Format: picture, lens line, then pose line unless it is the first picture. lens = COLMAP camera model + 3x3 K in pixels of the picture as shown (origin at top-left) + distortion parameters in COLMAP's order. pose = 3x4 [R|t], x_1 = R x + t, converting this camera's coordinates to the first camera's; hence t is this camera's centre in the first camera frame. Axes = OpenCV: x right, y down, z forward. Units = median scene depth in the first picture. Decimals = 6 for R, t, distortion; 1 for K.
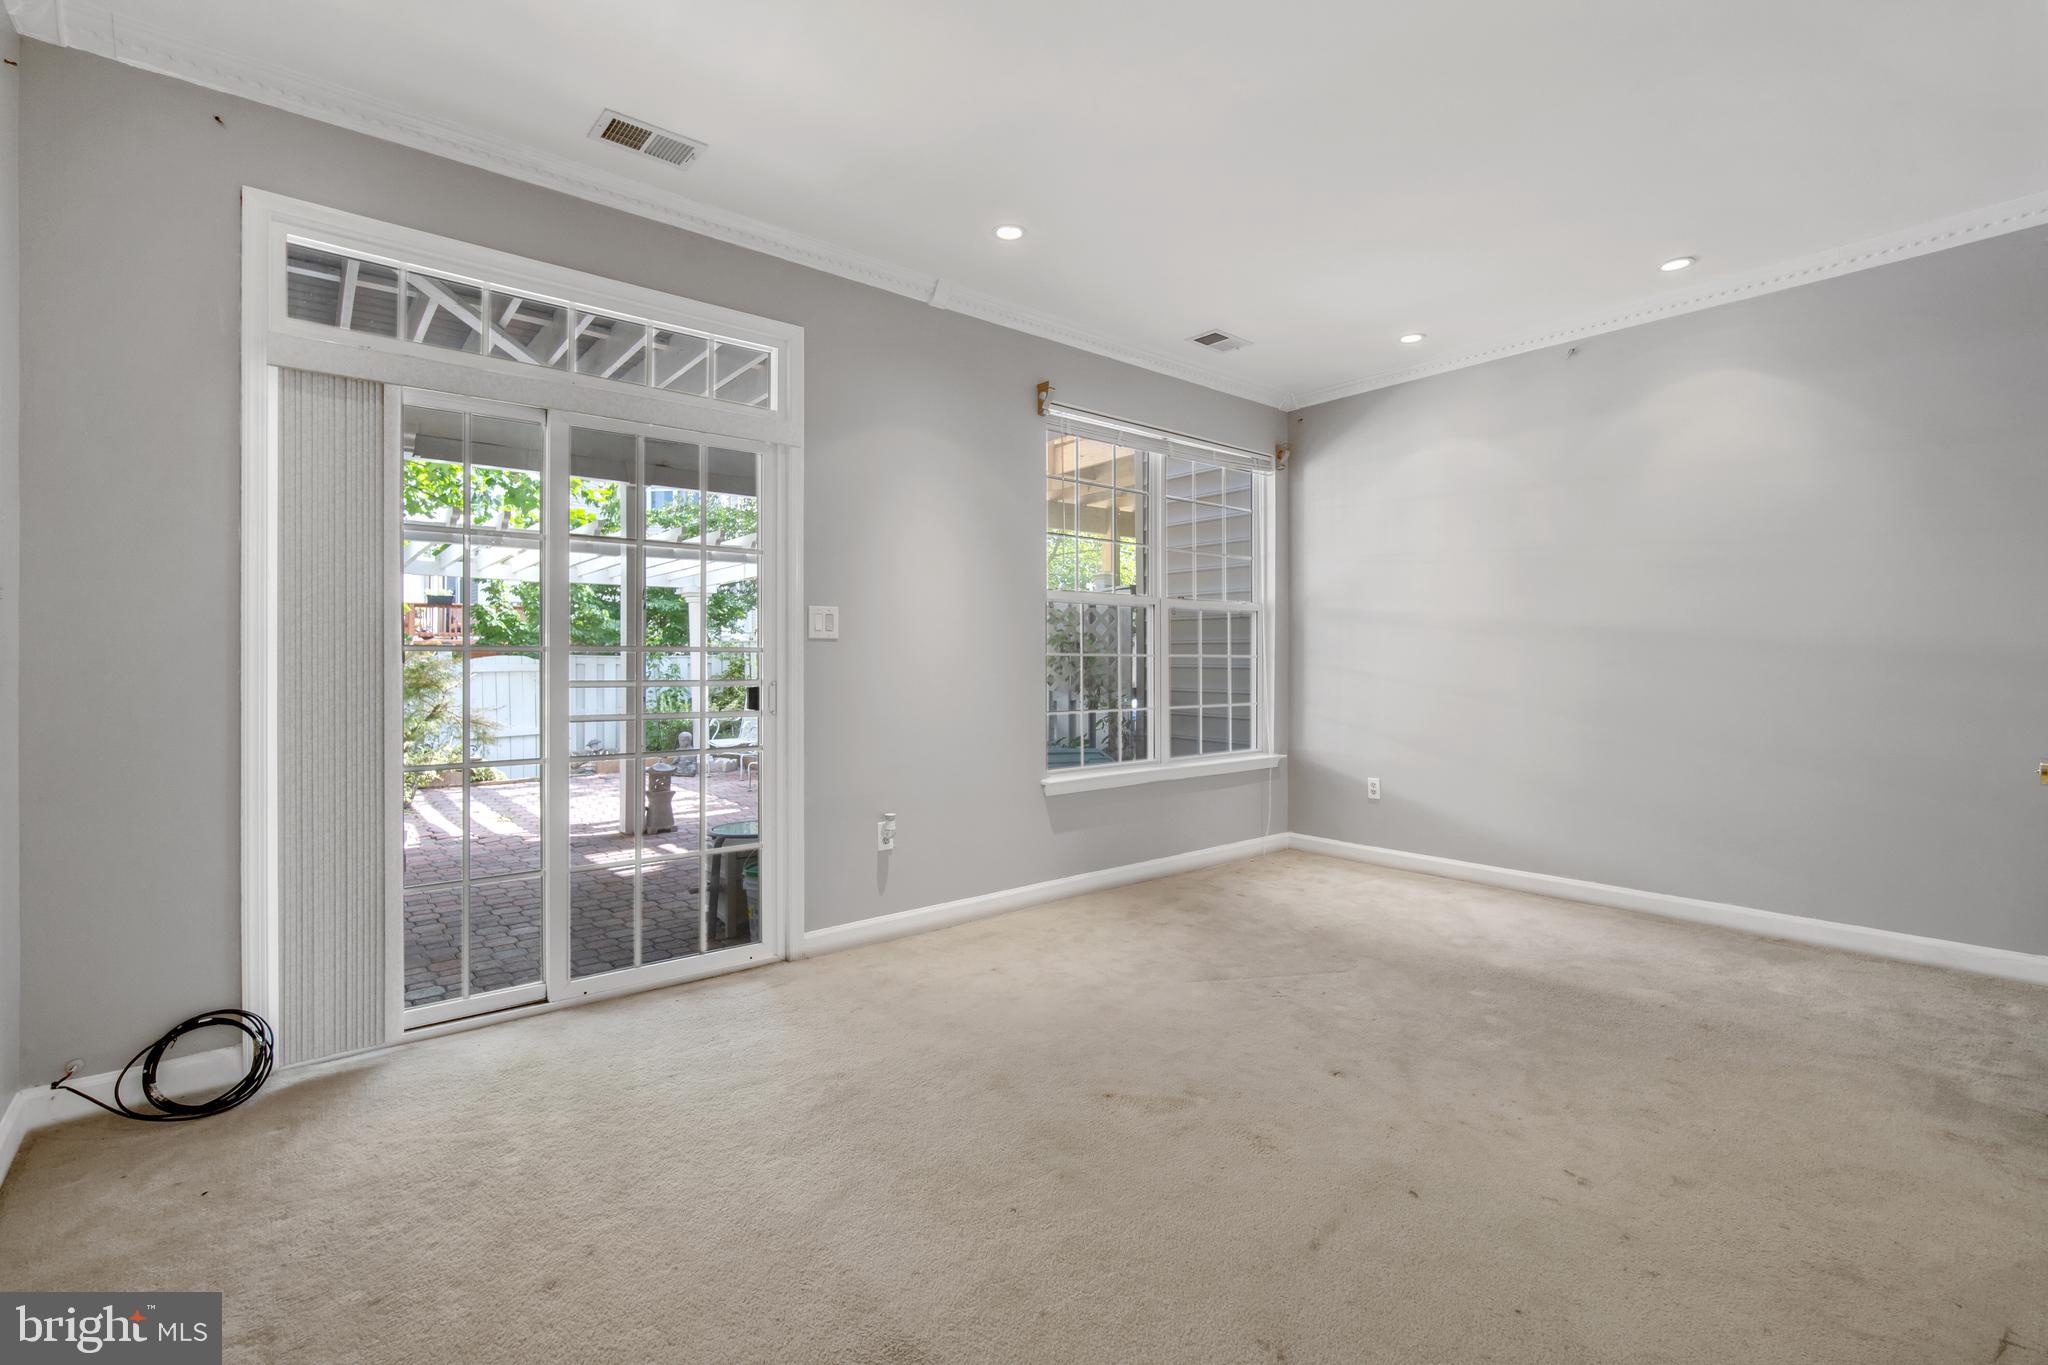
lens RADIAL K [[898.9, 0, 1026.6], [0, 898.9, 668.6], [0, 0, 1]] dist [-0.003601, -0.000051]
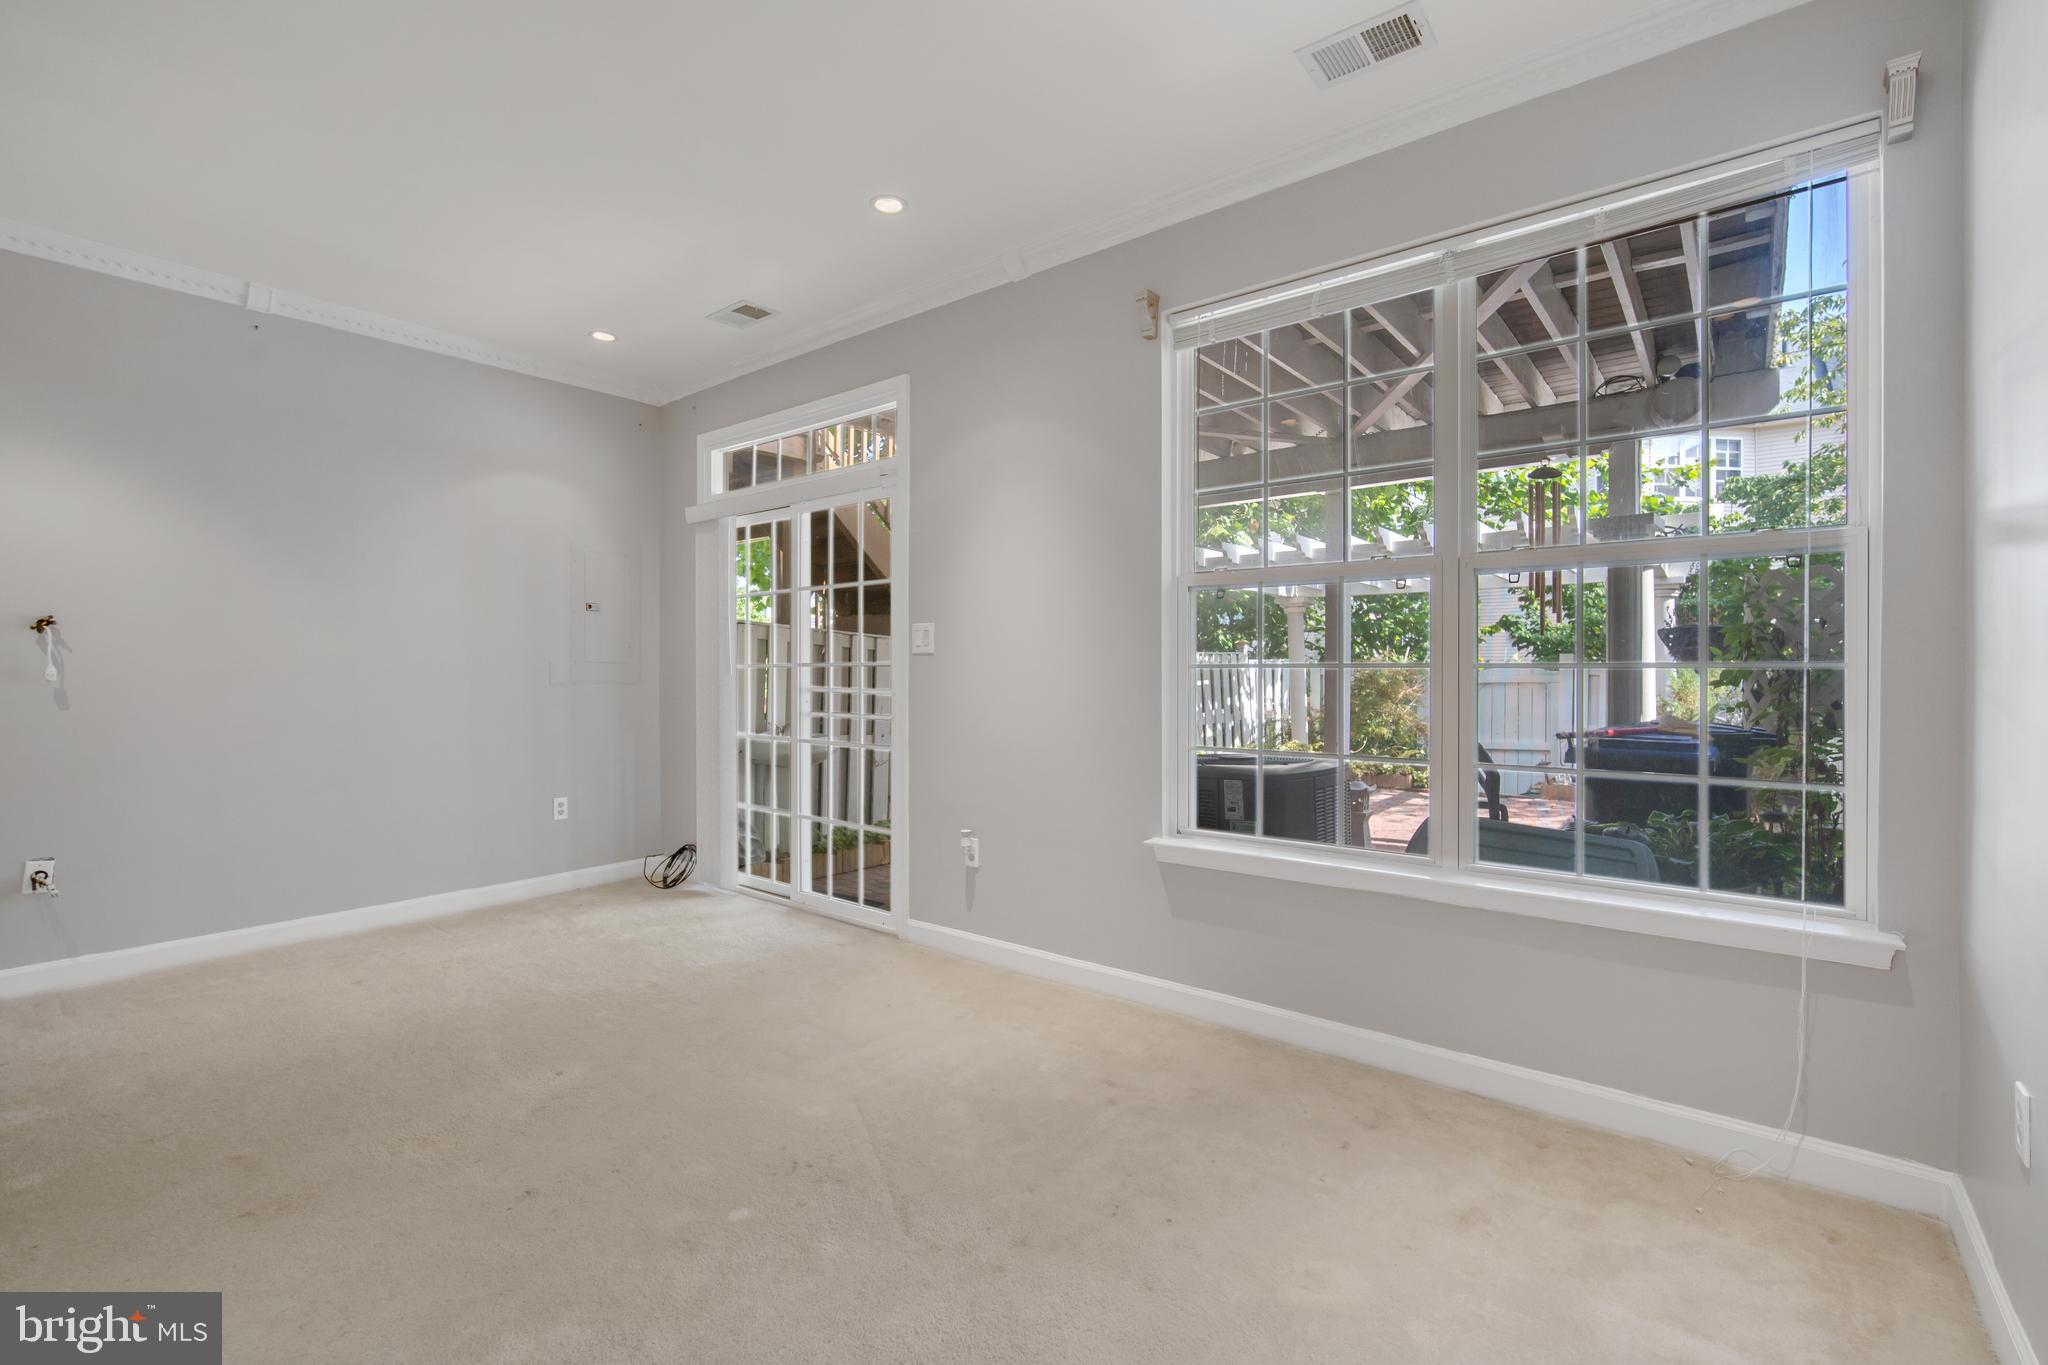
lens RADIAL K [[898.9, 0, 1026.6], [0, 898.9, 668.6], [0, 0, 1]] dist [-0.003601, -0.000051]
pose [[0.207118, -0.002477, -0.978313, 0.866311], [-0.005895, 0.999975, -0.003779, -0.011848], [0.978298, 0.006550, 0.207099, 0.909857]]
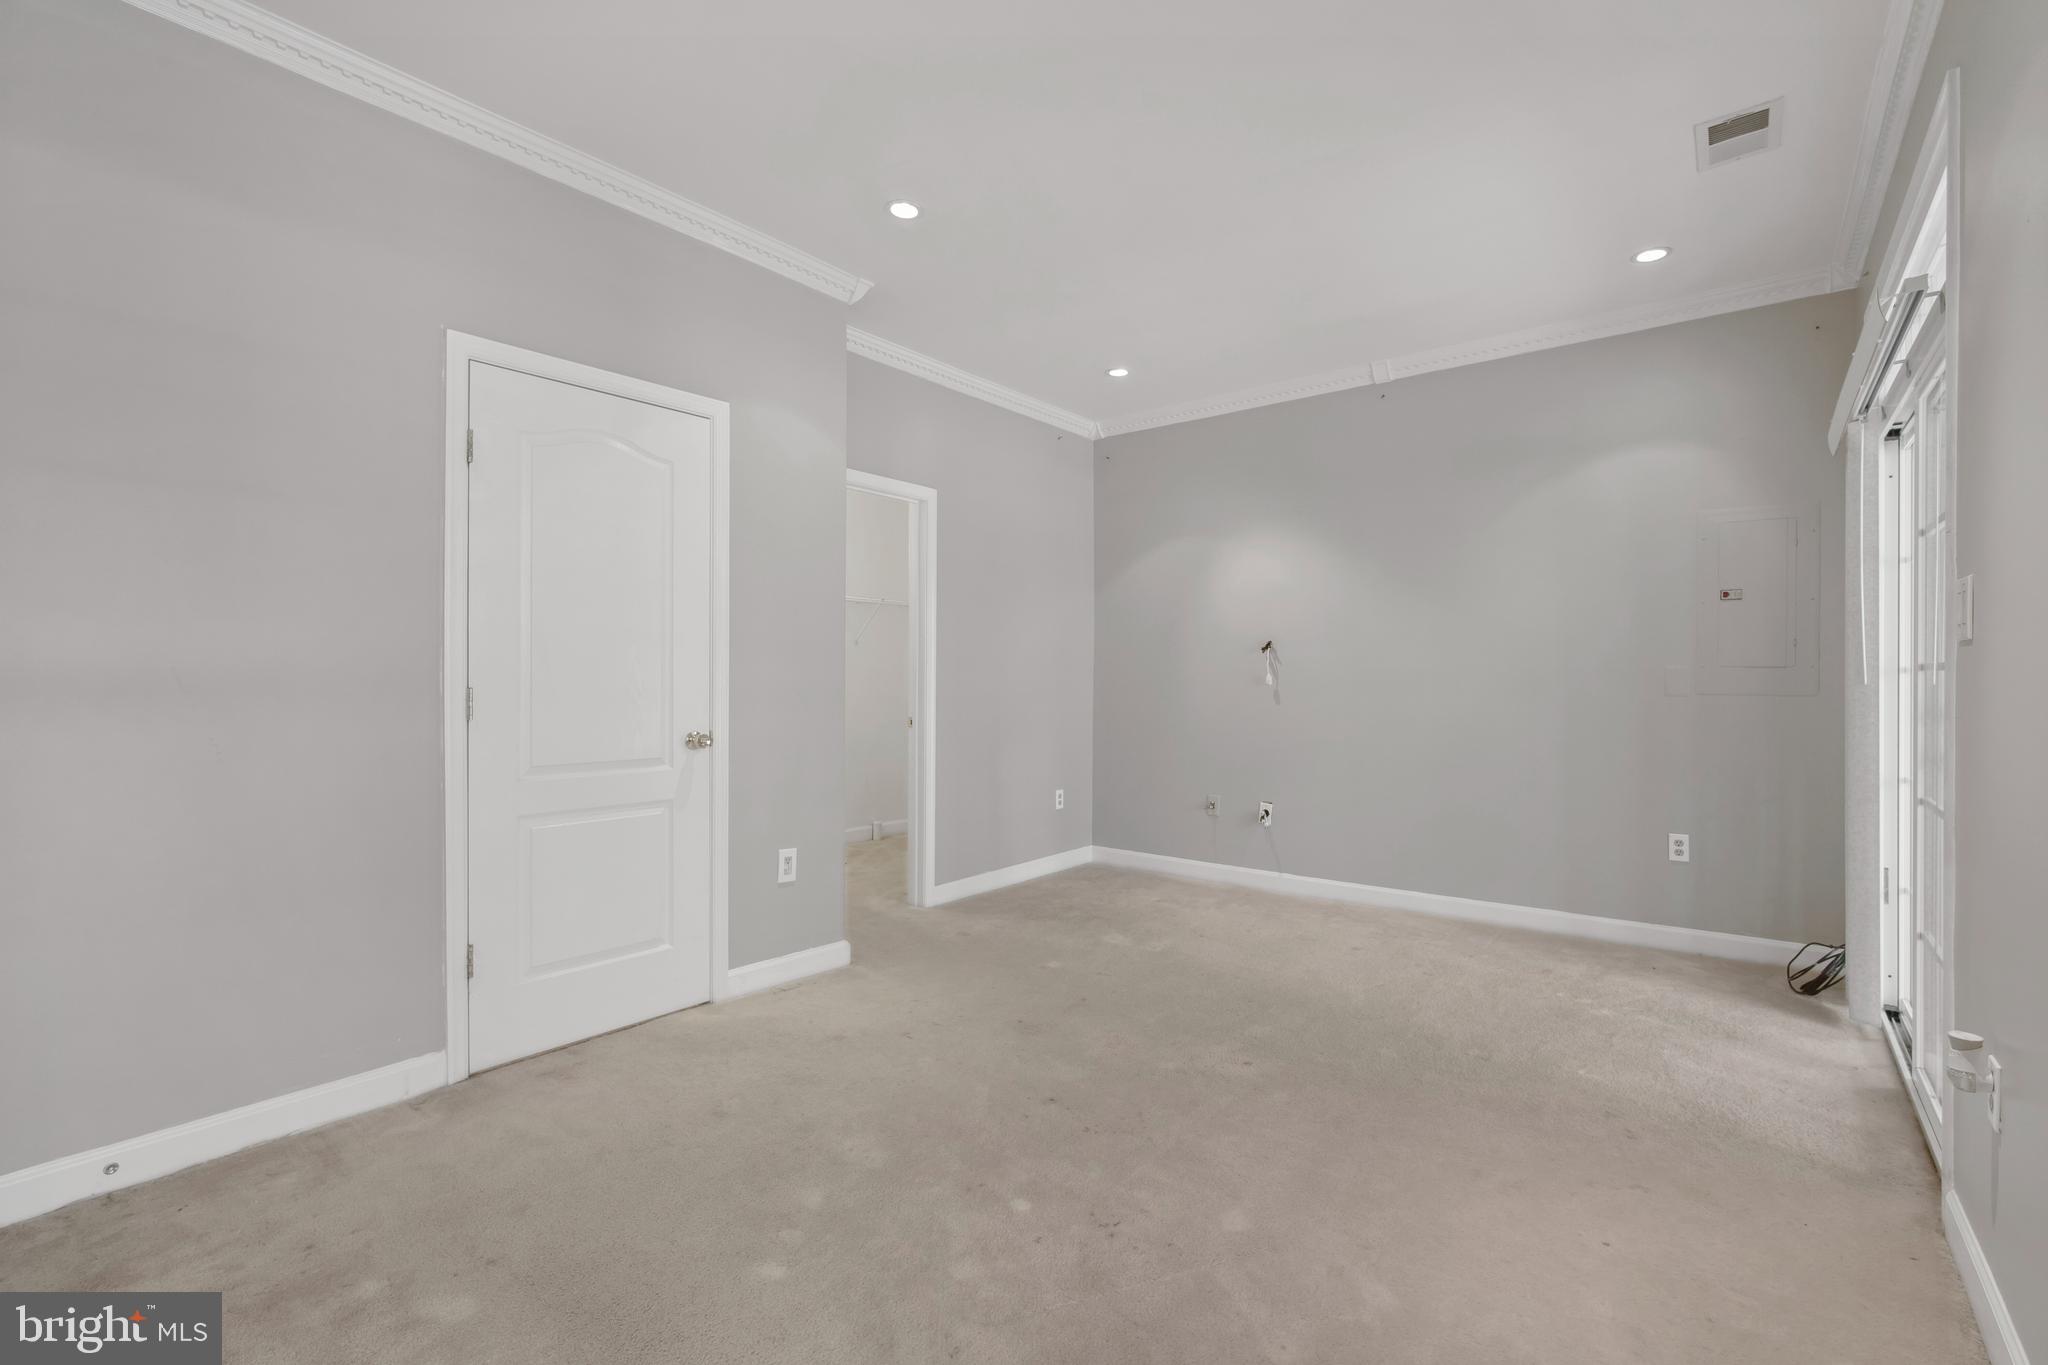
lens RADIAL K [[898.9, 0, 1026.6], [0, 898.9, 668.6], [0, 0, 1]] dist [-0.003601, -0.000051]
pose [[-0.978090, -0.003393, -0.208155, 0.402772], [-0.002325, 0.999983, -0.005375, -0.012447], [0.208170, -0.004773, -0.978081, 1.410157]]
